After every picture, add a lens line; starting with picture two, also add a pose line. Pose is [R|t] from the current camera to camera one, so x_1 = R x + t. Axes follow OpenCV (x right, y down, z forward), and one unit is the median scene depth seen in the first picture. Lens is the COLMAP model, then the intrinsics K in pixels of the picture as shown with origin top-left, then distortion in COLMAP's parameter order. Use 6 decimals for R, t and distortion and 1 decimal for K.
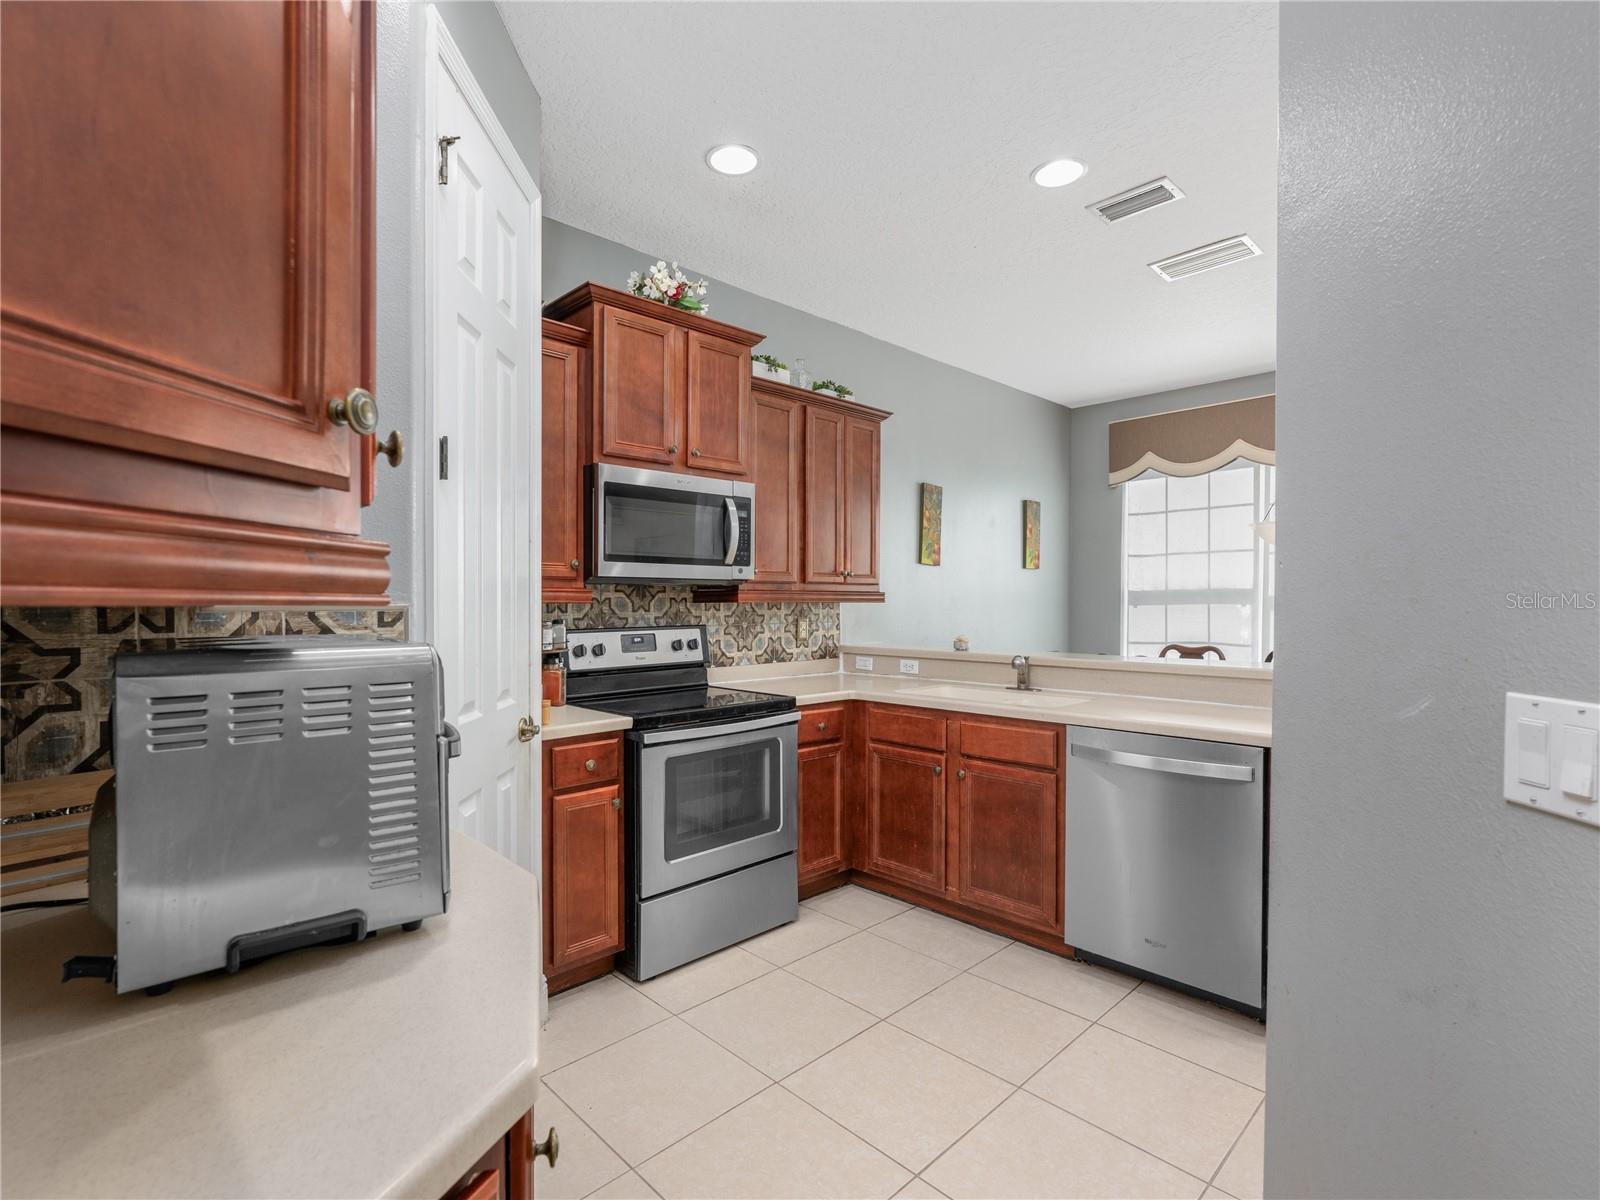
lens RADIAL K [[780.8, 0, 800.0], [0, 780.8, 600.0], [0, 0, 1]] dist [0.035717, -0.000046]
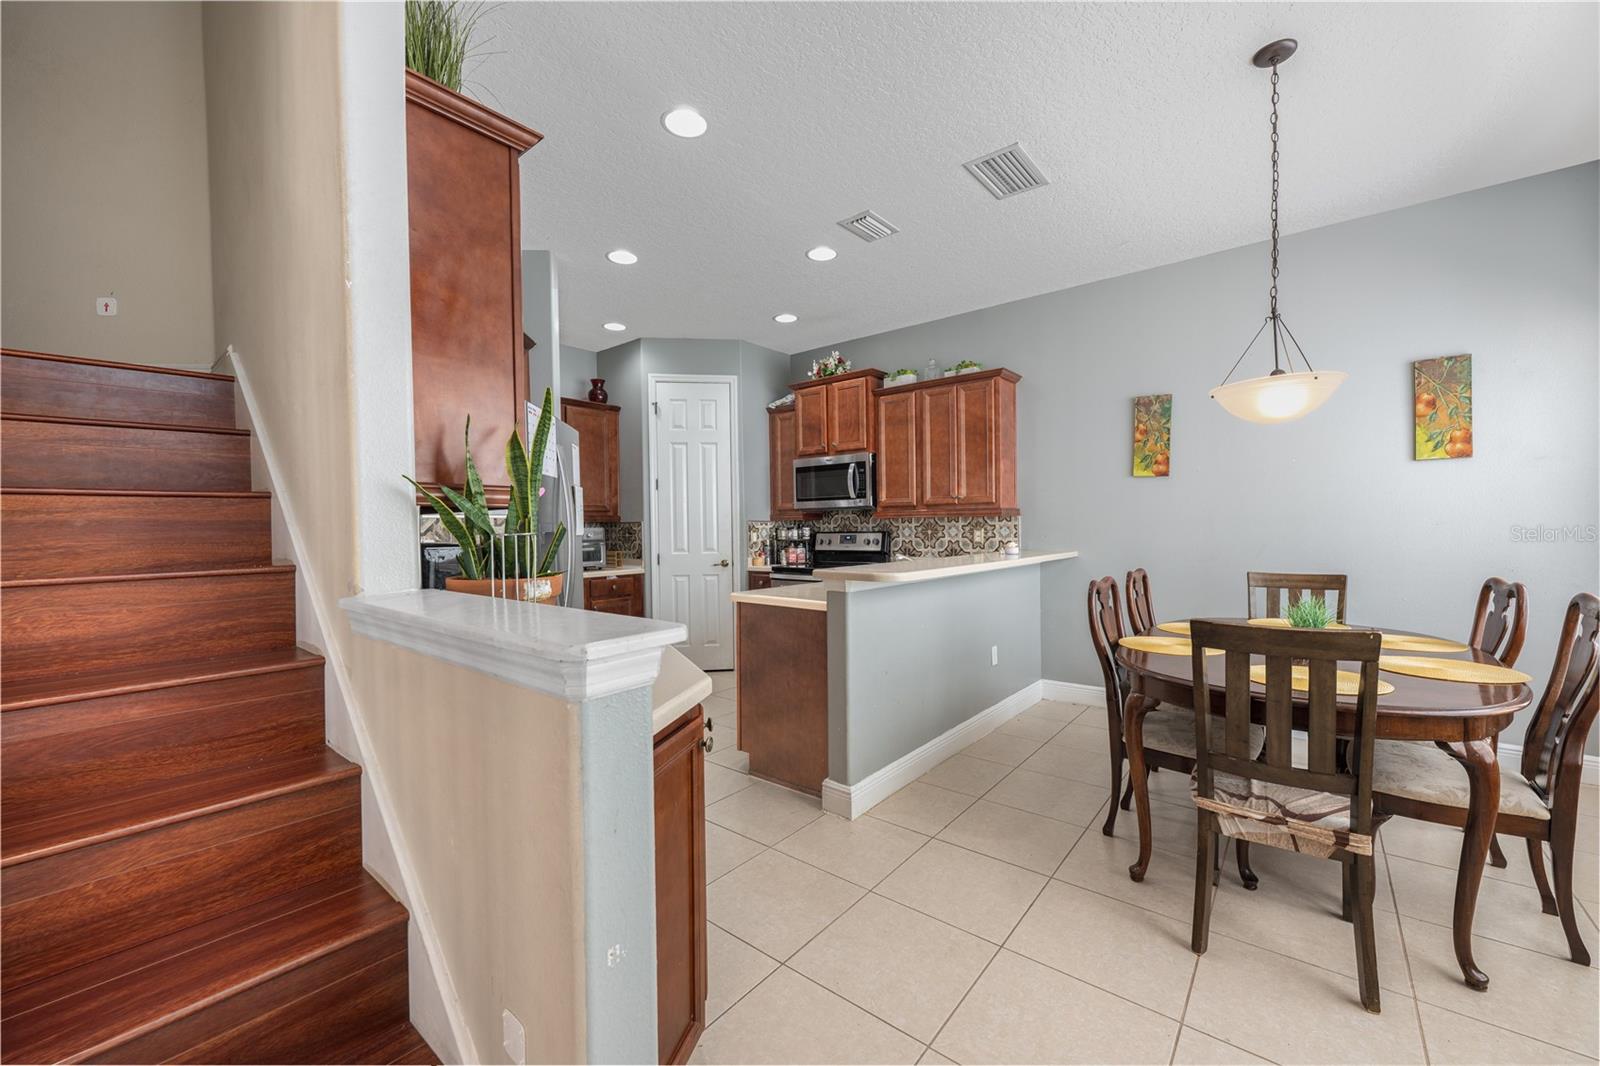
lens RADIAL K [[629.0, 0, 800.0], [0, 629.0, 533.0], [0, 0, 1]] dist [-0.000351, -0.000007]
pose [[0.108746, 0.022411, -0.993817, 1.229968], [0.024106, 0.999392, 0.025174, -0.004950], [0.993777, -0.026694, 0.108140, 0.620383]]
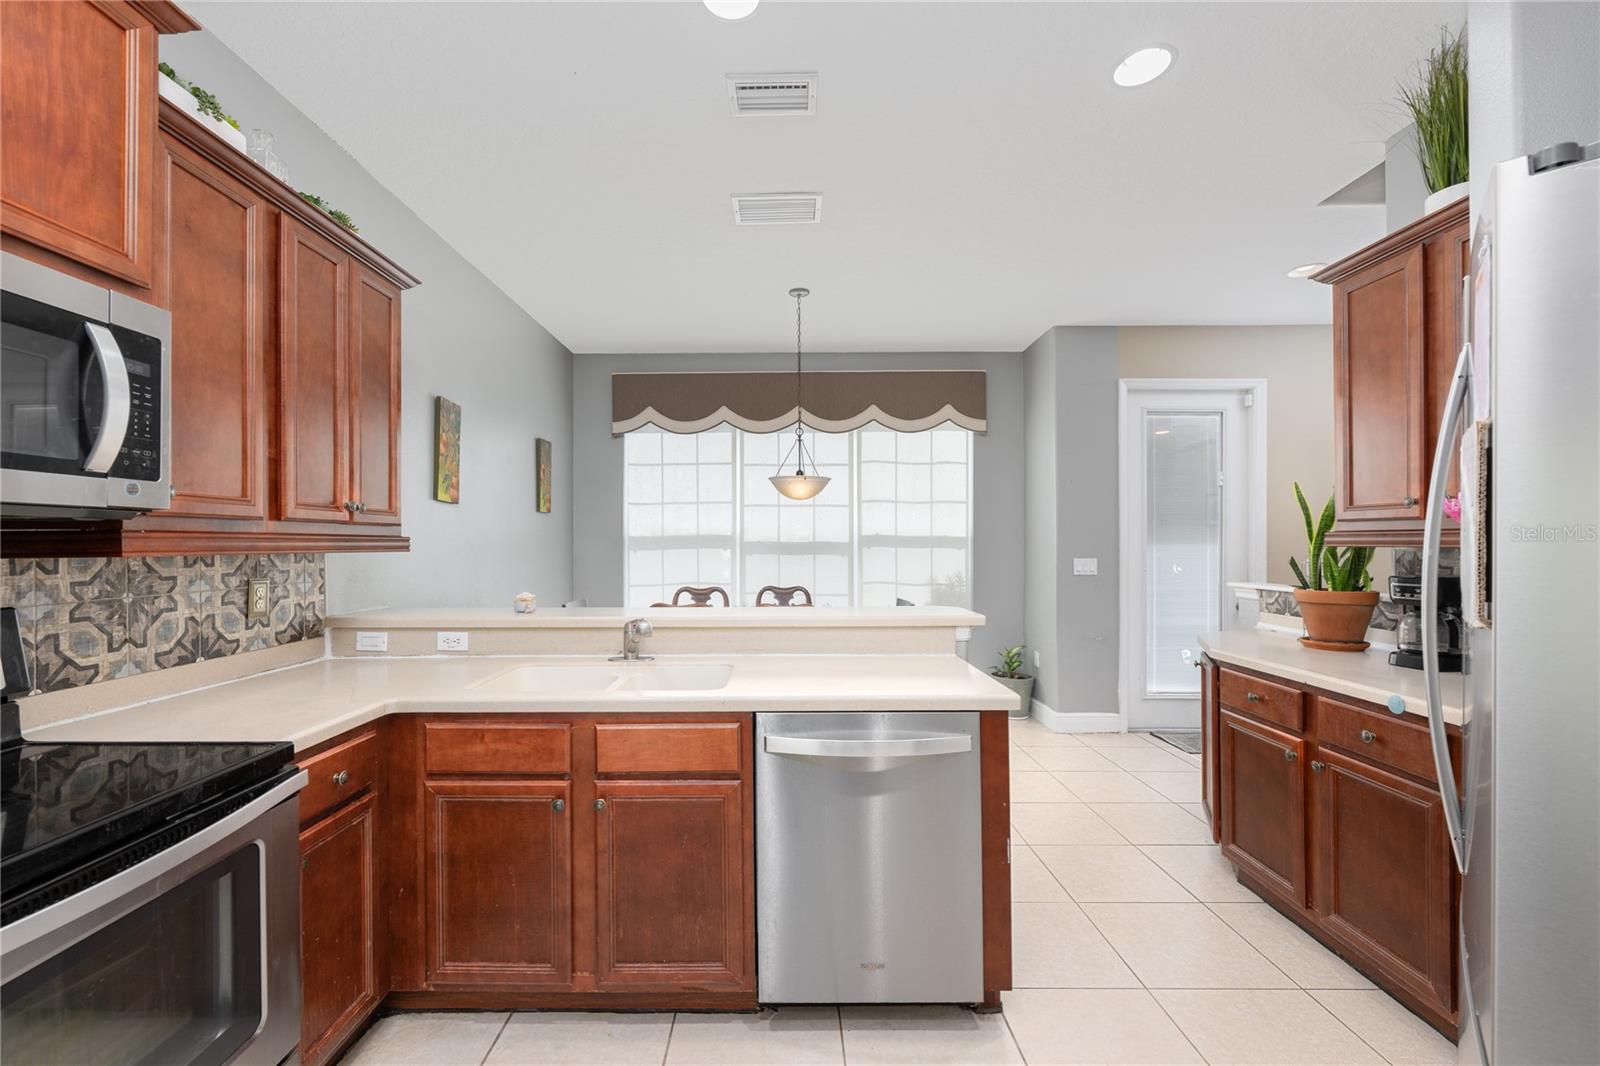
lens RADIAL K [[635.8, 0, 772.2], [0, 635.8, 542.9], [0, 0, 1]] dist [-0.000376, -0.000026]
pose [[0.719276, -0.001968, 0.694722, -0.058196], [0.002973, 0.999996, -0.000246, -0.003682], [-0.694719, 0.002242, 0.719278, 0.415614]]
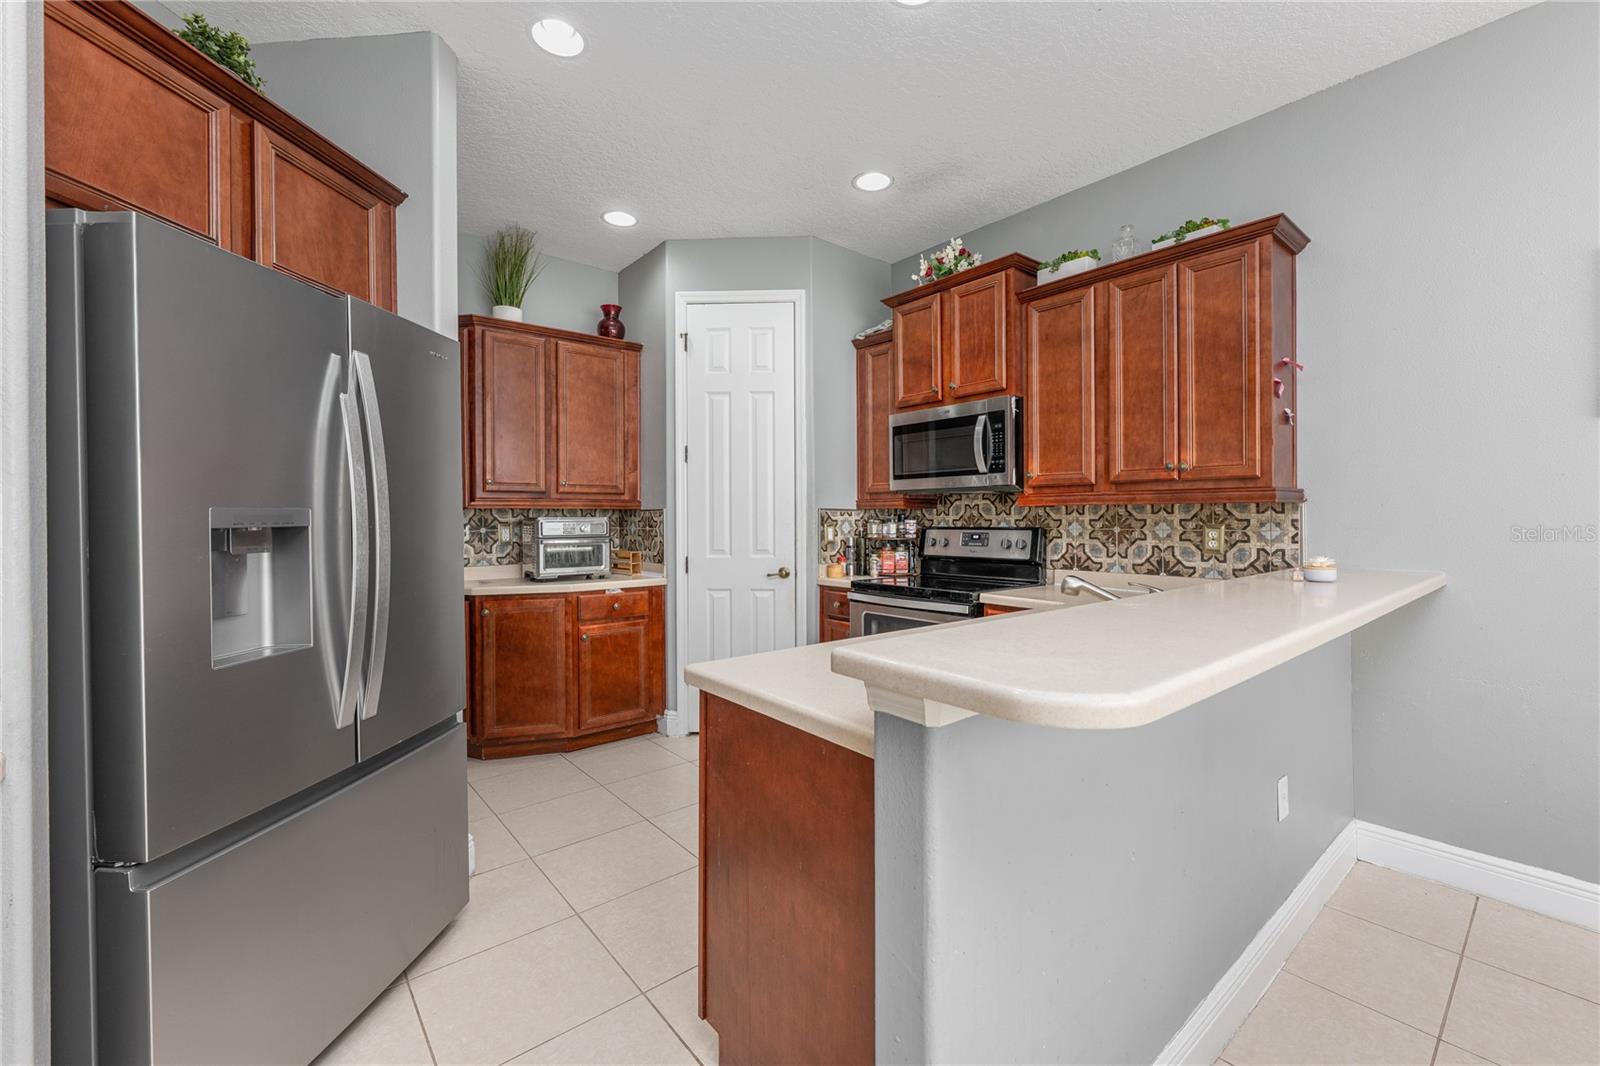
lens RADIAL K [[656.5, 0, 818.5], [0, 656.5, 512.7], [0, 0, 1]] dist [0.000224, 0.000003]
pose [[-0.068055, 0.005554, -0.997666, 0.771301], [0.016497, 0.999854, 0.004441, 0.001873], [0.997545, -0.016156, -0.068137, 0.724233]]
